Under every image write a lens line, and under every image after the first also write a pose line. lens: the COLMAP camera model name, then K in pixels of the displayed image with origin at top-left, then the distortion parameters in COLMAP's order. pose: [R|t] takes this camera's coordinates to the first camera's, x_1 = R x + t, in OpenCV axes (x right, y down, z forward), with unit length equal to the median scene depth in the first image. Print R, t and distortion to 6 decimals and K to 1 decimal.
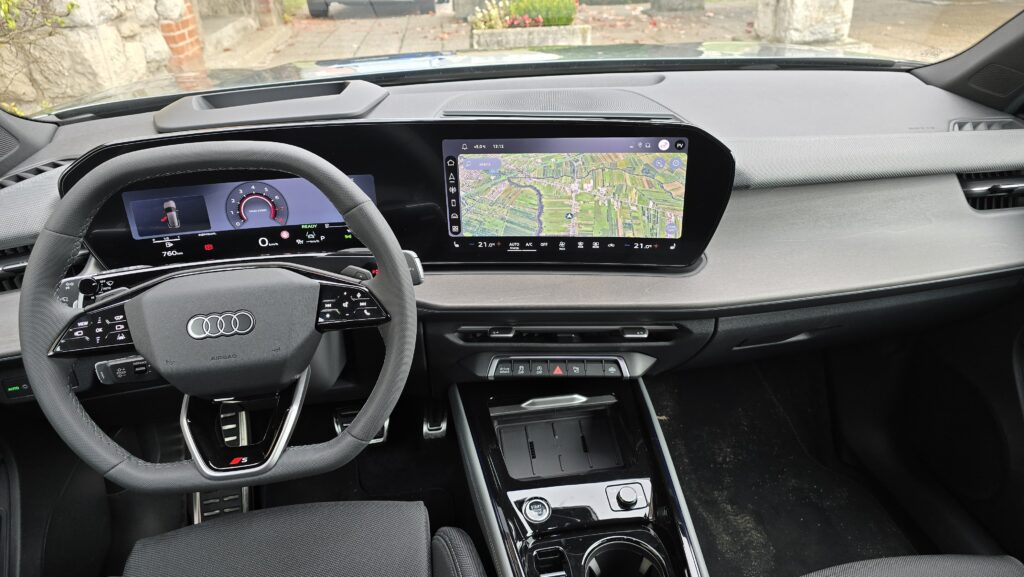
lens RADIAL K [[679.0, 0, 512.0], [0, 679.0, 288.5], [0, 0, 1]] dist [0.058318, -0.065211]
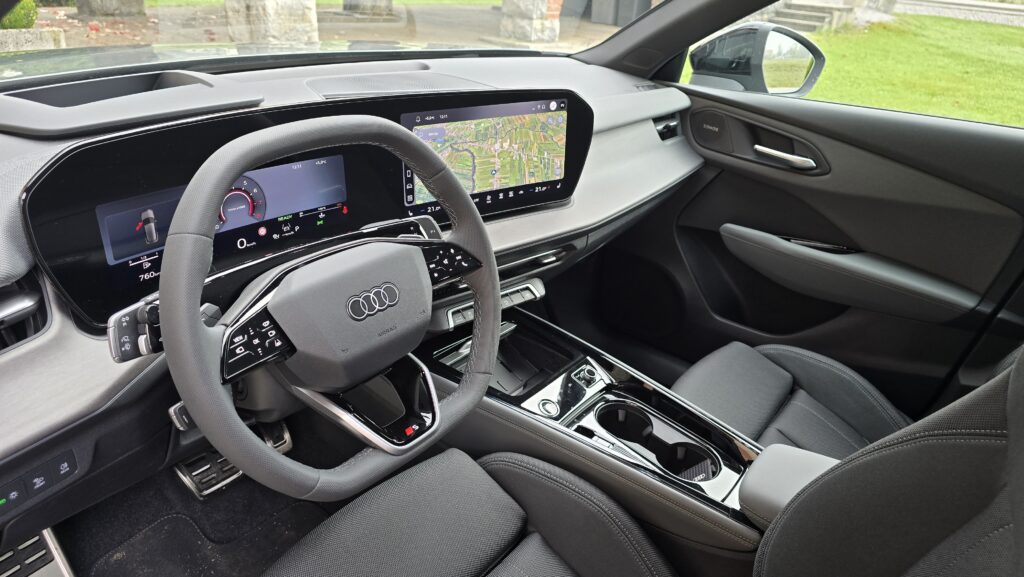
lens RADIAL K [[679.0, 0, 512.0], [0, 679.0, 288.5], [0, 0, 1]] dist [0.058318, -0.065211]
pose [[0.722497, -0.233979, 0.650578, -0.715525], [0.242582, 0.966960, 0.078367, 0.004808], [-0.647420, 0.101199, 0.755385, 0.100699]]
